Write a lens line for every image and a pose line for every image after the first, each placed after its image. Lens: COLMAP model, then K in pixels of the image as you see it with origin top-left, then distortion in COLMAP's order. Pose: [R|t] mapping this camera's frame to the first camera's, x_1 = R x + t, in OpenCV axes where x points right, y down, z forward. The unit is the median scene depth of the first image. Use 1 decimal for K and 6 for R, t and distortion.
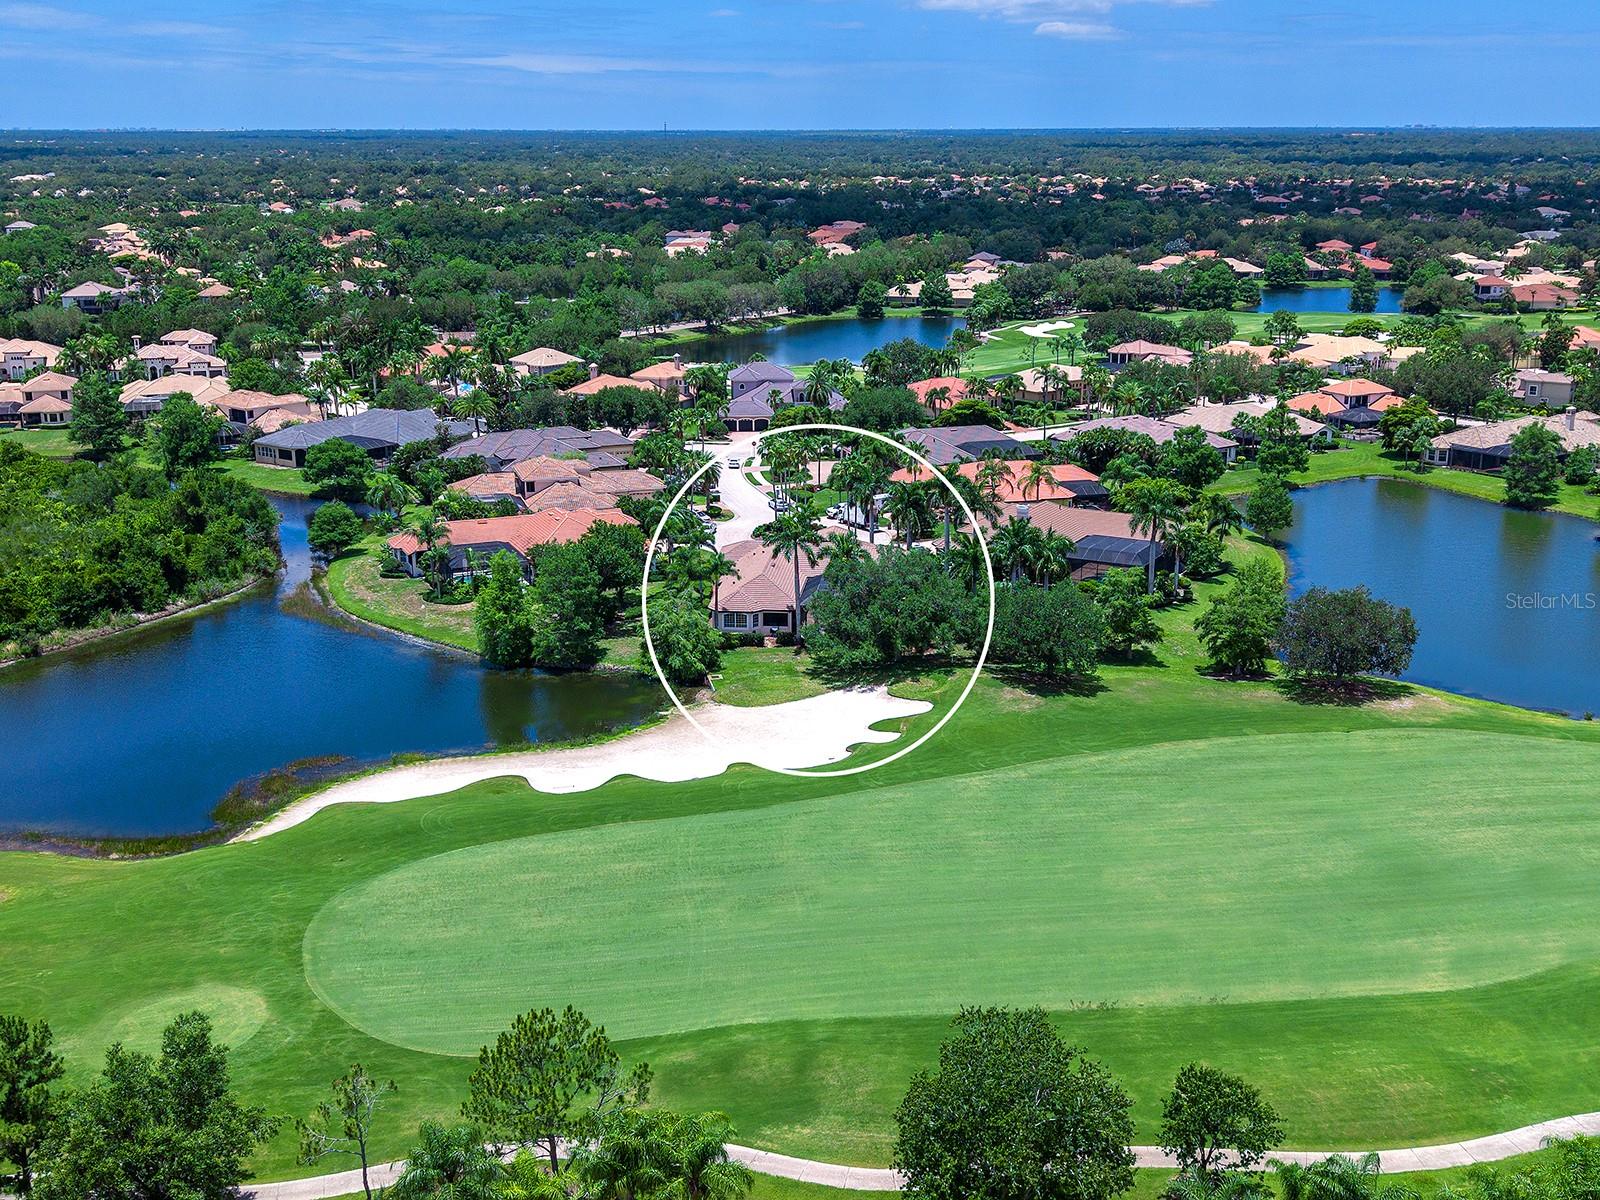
lens RADIAL K [[1705.3, 0, 810.6], [0, 1705.3, 599.6], [0, 0, 1]] dist [0.163510, -0.457297]
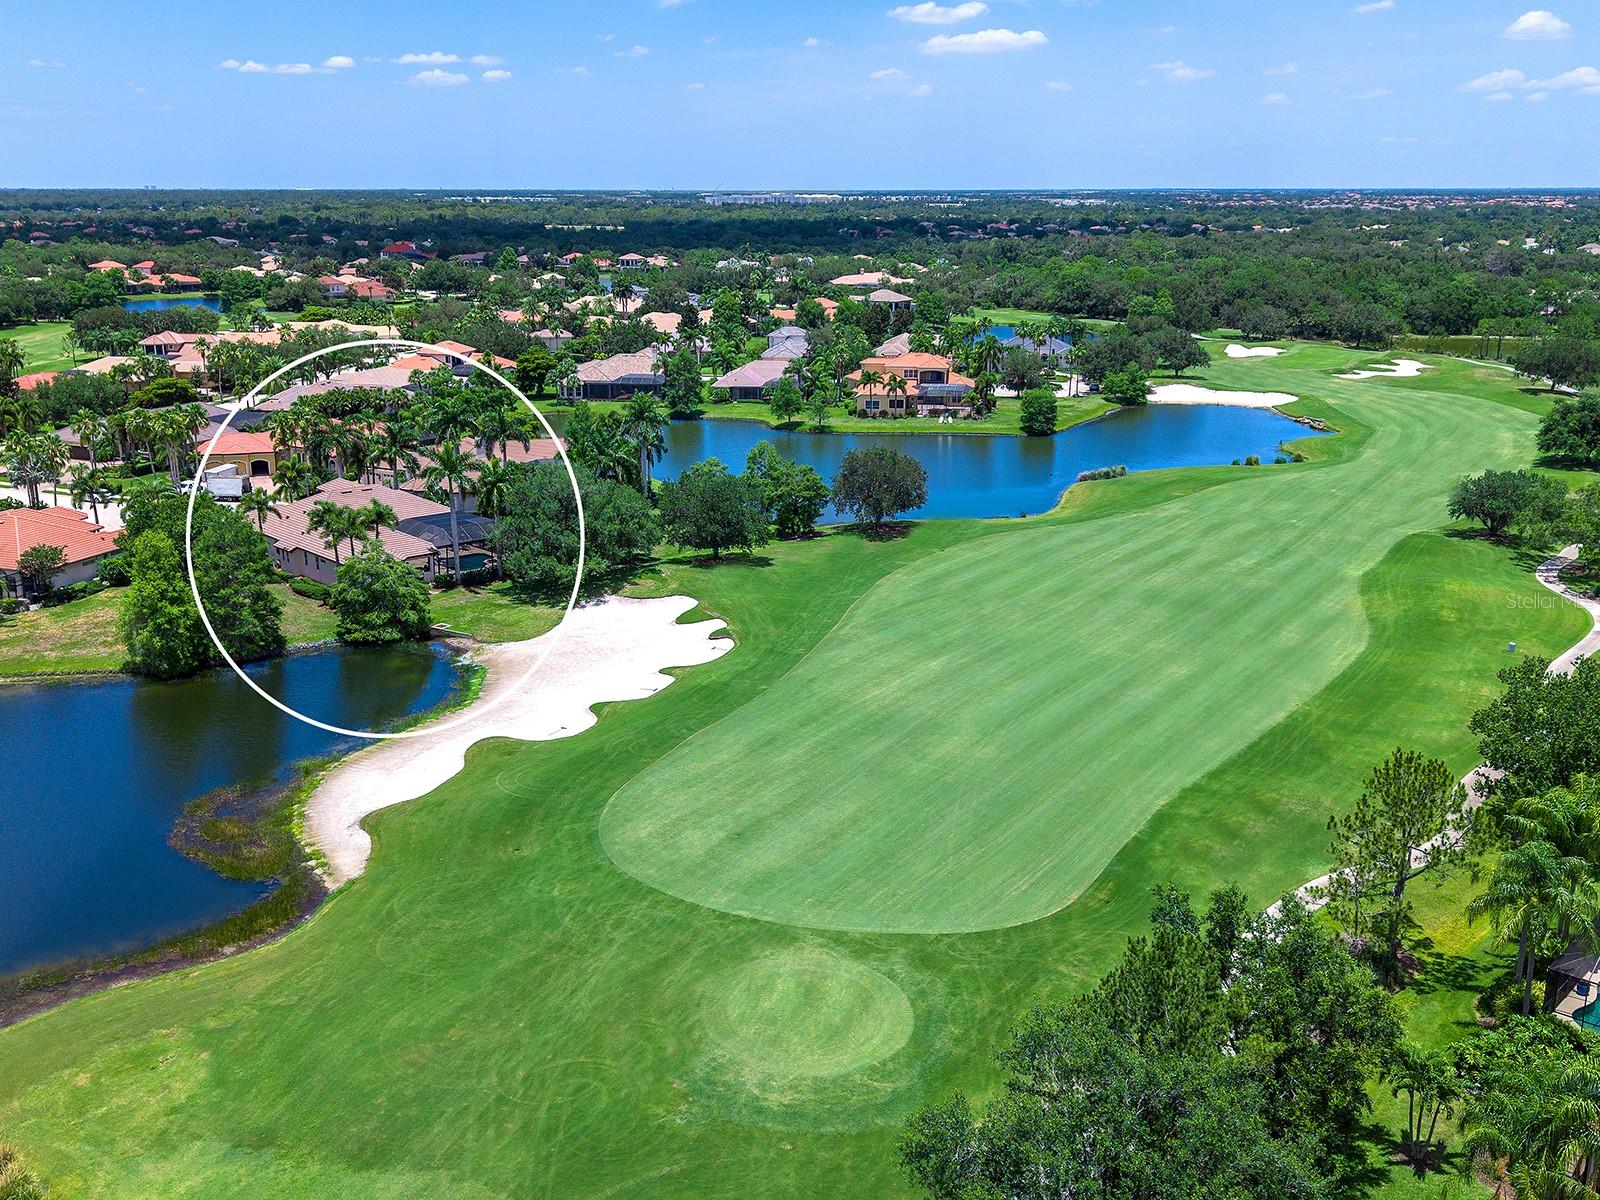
lens RADIAL K [[1489.4, 0, 763.5], [0, 1489.4, 606.0], [0, 0, 1]] dist [0.123622, -0.275605]
pose [[0.683341, -0.193458, 0.704002, -0.461644], [0.190555, 0.978092, 0.083815, 0.000101], [-0.704793, 0.076877, 0.705235, 0.278573]]
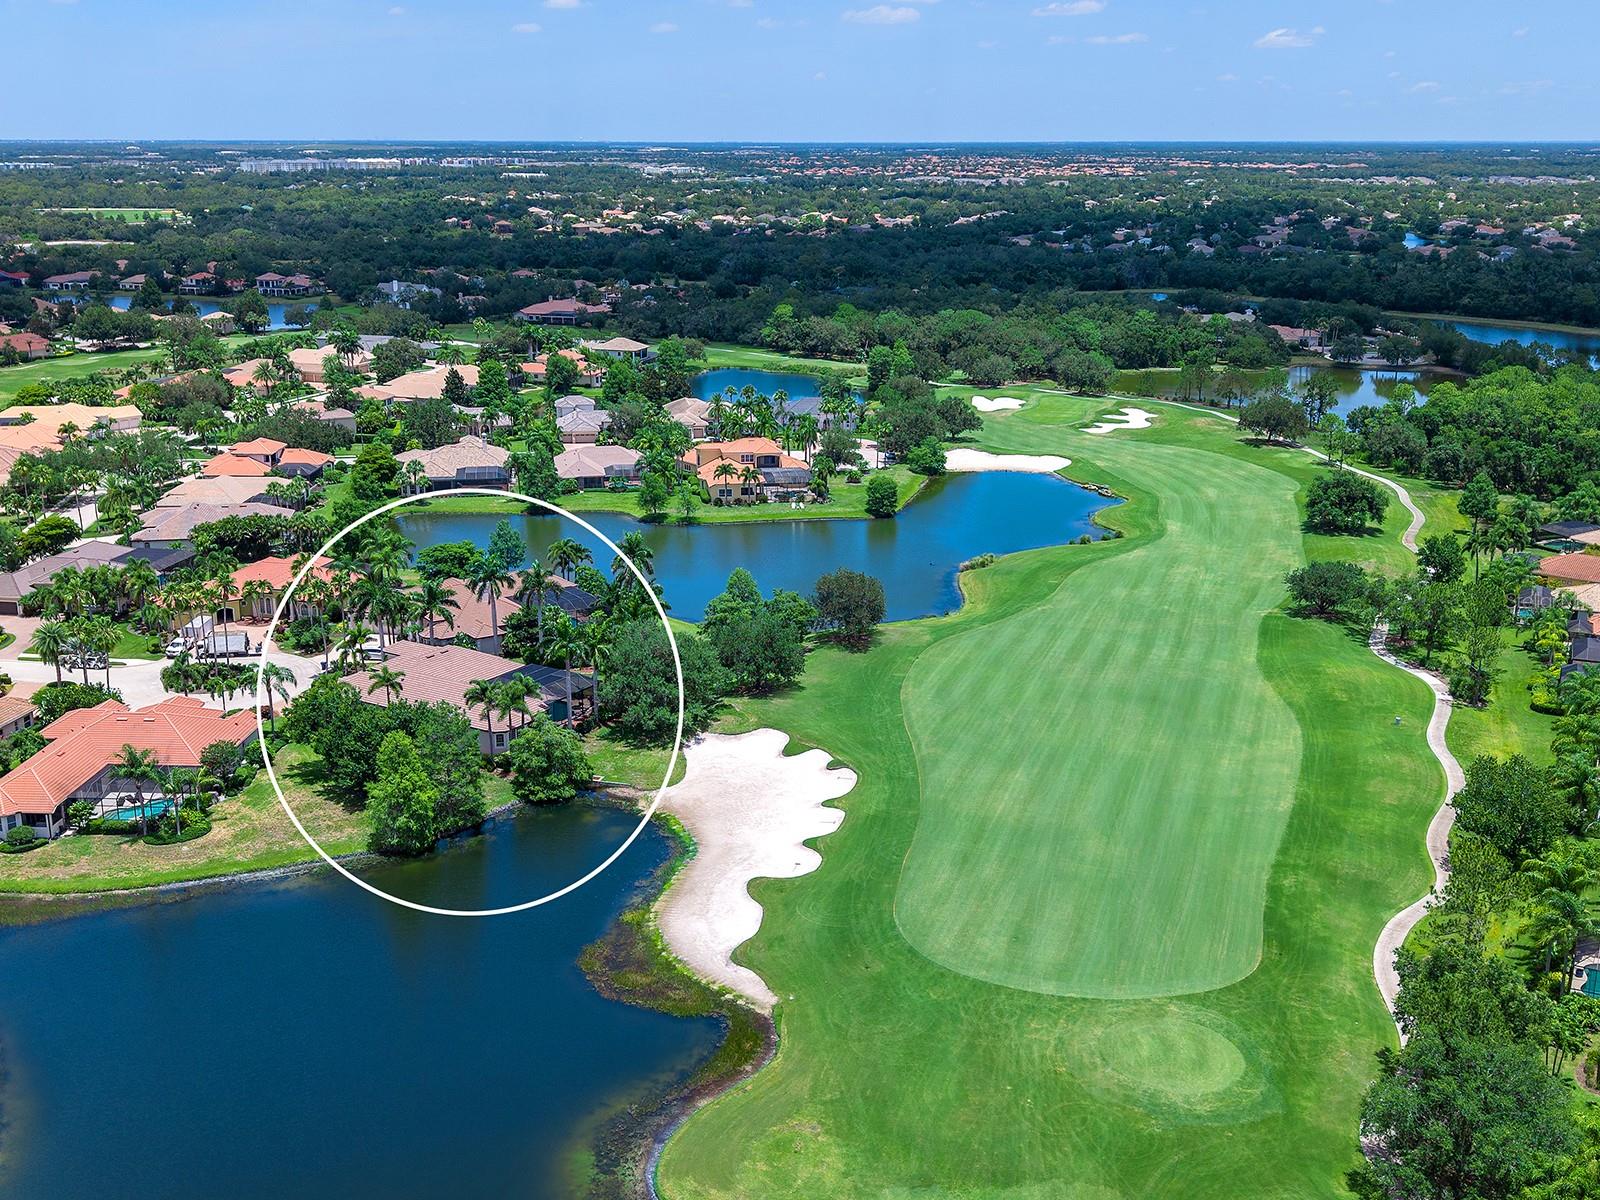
lens RADIAL K [[1634.9, 0, 757.9], [0, 1634.9, 604.2], [0, 0, 1]] dist [0.185138, -0.532098]
pose [[0.464399, -0.240041, 0.852475, -0.806375], [0.235921, 0.961317, 0.142167, -0.171975], [-0.853625, 0.135094, 0.503065, 0.332165]]
